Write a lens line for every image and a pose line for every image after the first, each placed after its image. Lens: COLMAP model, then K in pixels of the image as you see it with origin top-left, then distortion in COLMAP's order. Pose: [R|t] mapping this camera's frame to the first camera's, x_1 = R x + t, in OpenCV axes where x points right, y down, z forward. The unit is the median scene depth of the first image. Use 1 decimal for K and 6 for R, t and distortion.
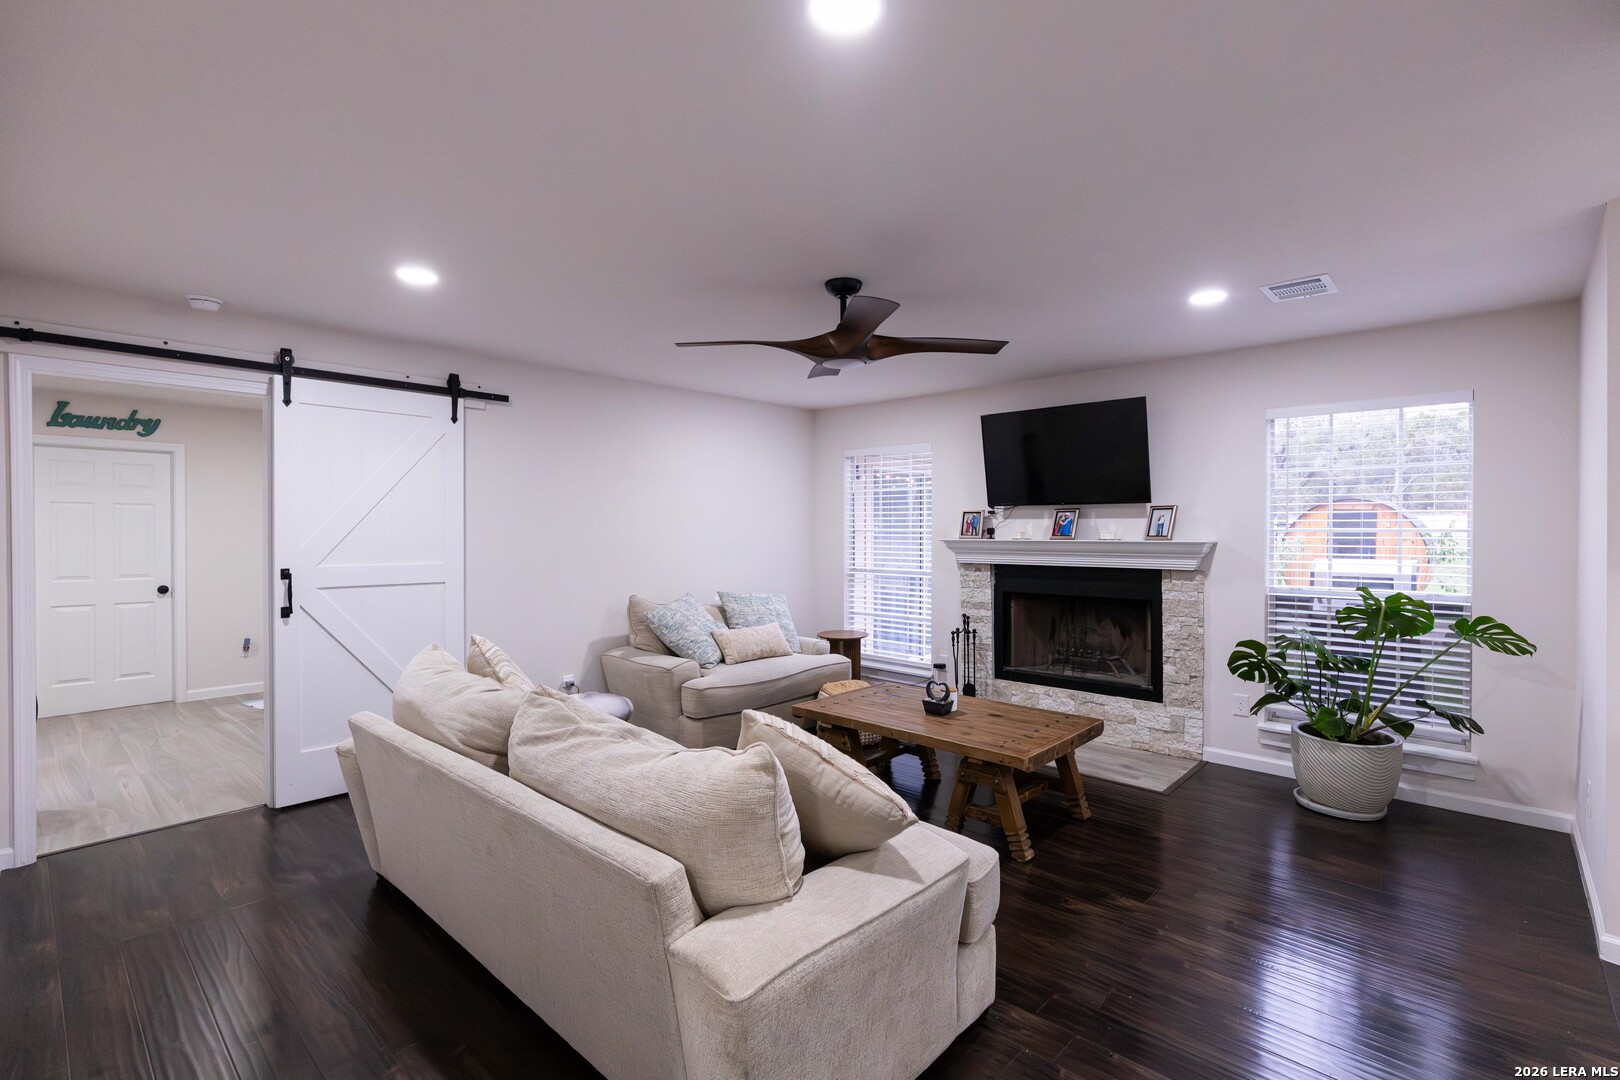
lens RADIAL K [[741.8, 0, 810.0], [0, 741.8, 540.0], [0, 0, 1]] dist [-0.000567, -0.000058]
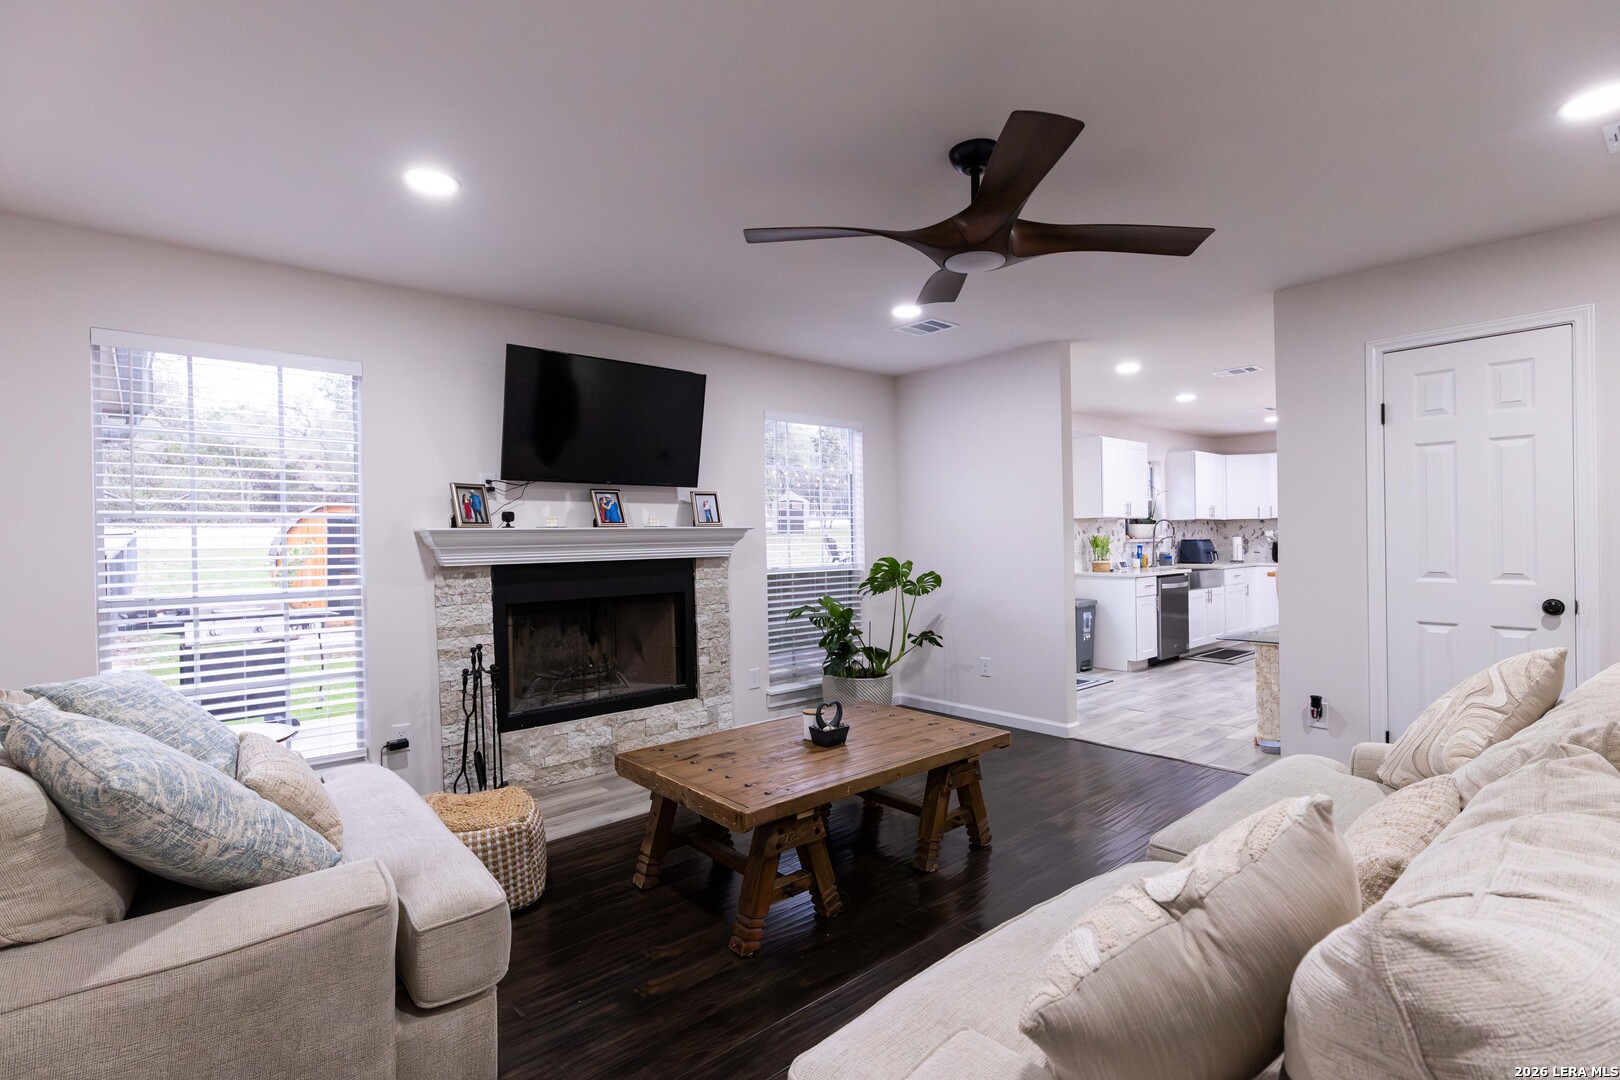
lens RADIAL K [[765.0, 0, 810.0], [0, 765.0, 540.0], [0, 0, 1]] dist [0.000664, 0.000110]
pose [[0.105489, -0.005419, 0.994406, -0.470345], [0.028665, 0.999586, 0.002407, 0.017460], [-0.994007, 0.028251, 0.105600, 0.714719]]
